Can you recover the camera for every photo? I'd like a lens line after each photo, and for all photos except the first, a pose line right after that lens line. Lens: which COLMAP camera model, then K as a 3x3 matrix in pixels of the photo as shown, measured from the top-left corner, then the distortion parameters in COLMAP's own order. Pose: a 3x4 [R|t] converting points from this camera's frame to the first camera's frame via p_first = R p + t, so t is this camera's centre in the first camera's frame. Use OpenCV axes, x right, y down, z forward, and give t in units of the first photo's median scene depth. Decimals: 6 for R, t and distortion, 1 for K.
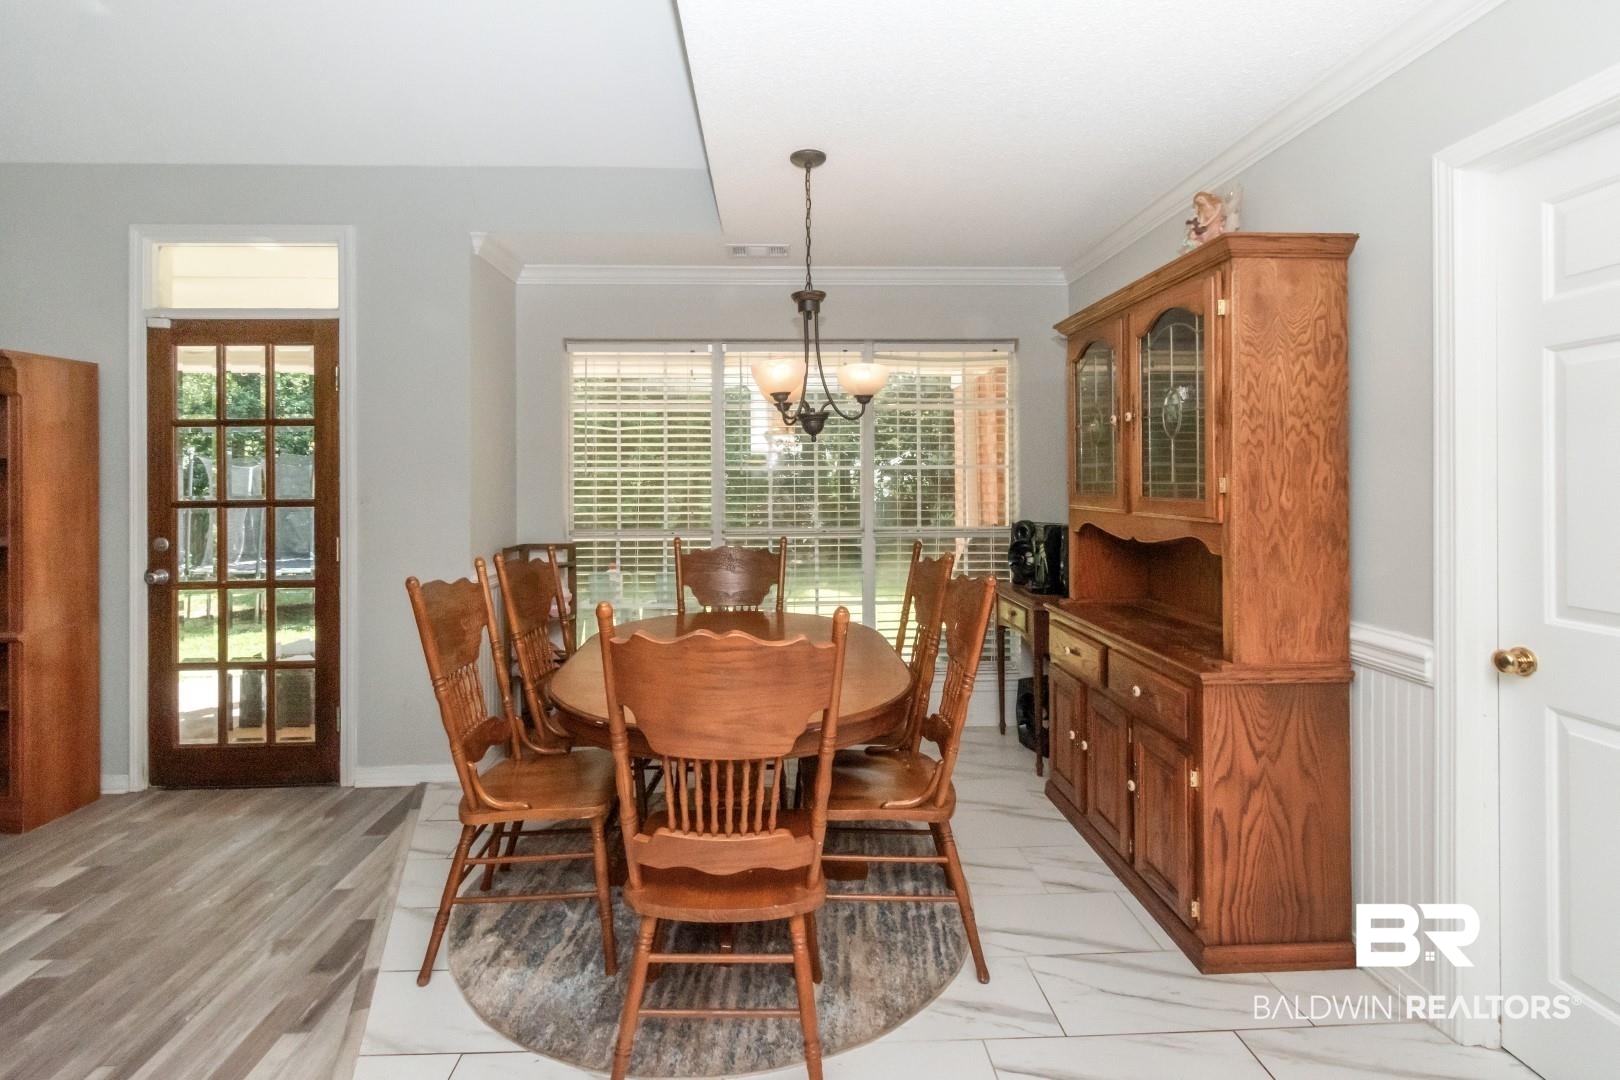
lens RADIAL K [[769.4, 0, 789.8], [0, 769.4, 466.4], [0, 0, 1]] dist [-0.000083, 0.000201]
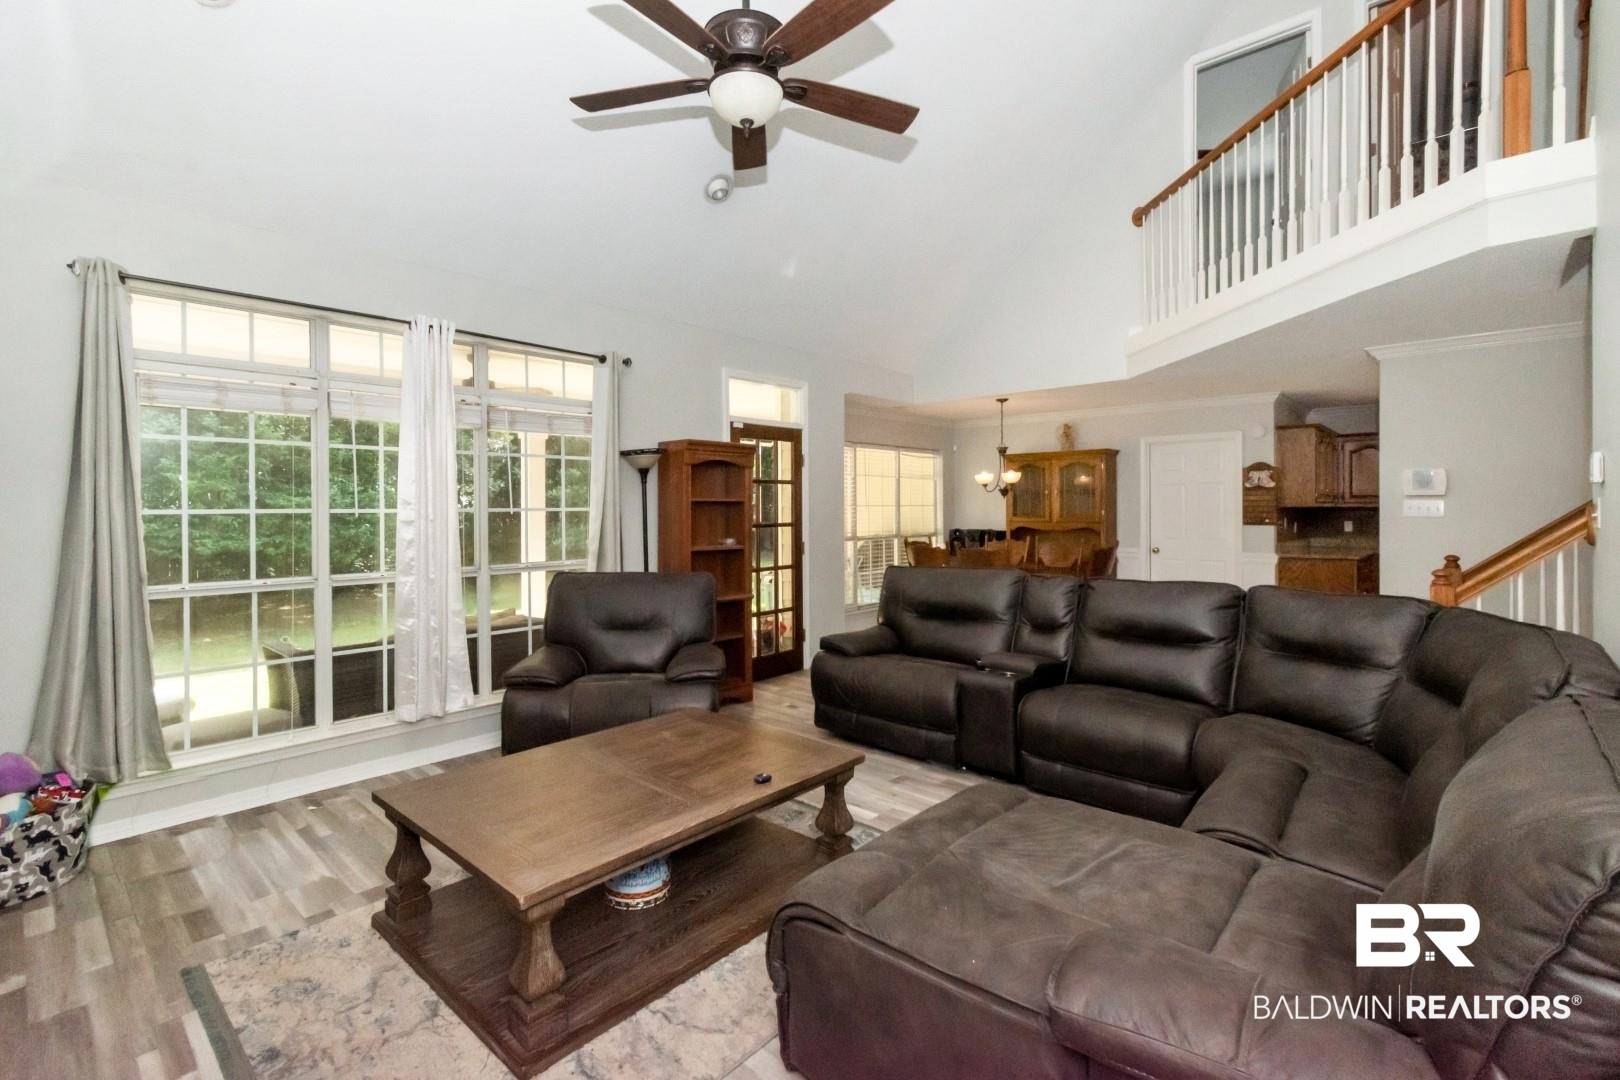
lens RADIAL K [[738.3, 0, 809.0], [0, 738.3, 506.4], [0, 0, 1]] dist [-0.001480, -0.000231]
pose [[0.691012, 0.002902, 0.722838, -3.086903], [-0.009356, 0.999944, 0.004930, -0.012676], [-0.722783, -0.010169, 0.691000, -0.477230]]
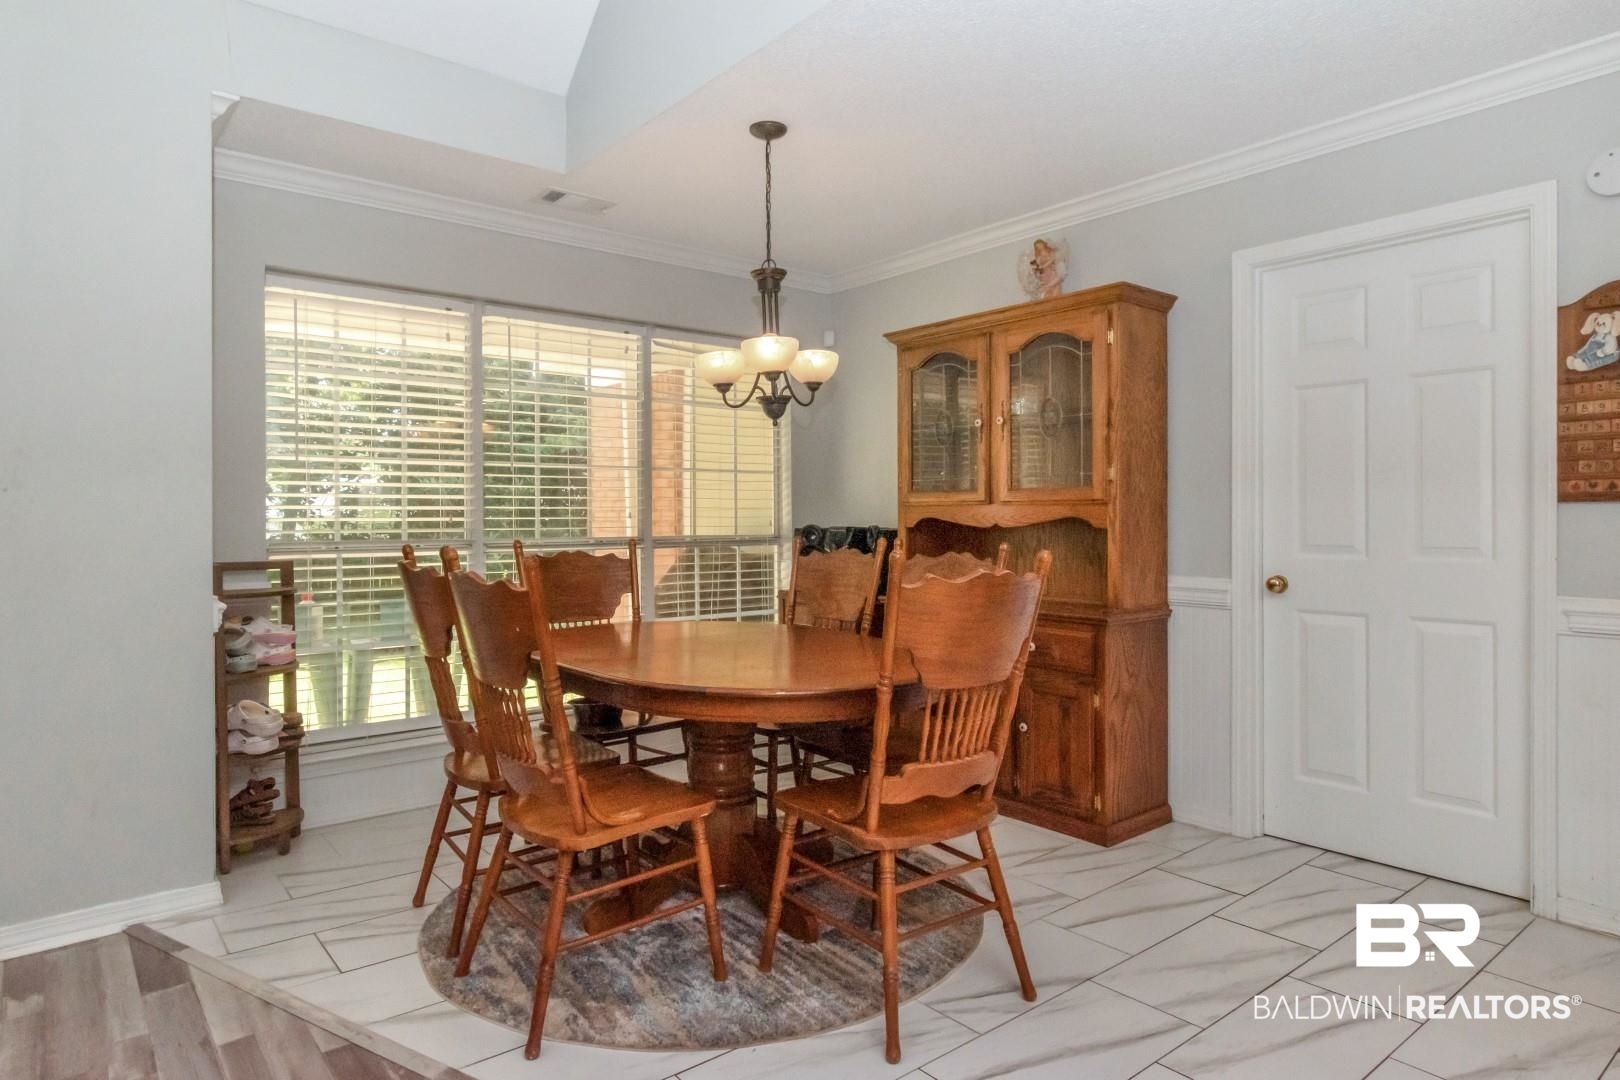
lens RADIAL K [[974.6, 0, 807.5], [0, 974.6, 501.2], [0, 0, 1]] dist [0.002652, -0.002931]
pose [[0.790311, 0.012024, 0.612588, -0.857748], [-0.010579, 0.999926, -0.005978, 0.086133], [-0.612615, -0.001756, 0.790380, 0.008653]]
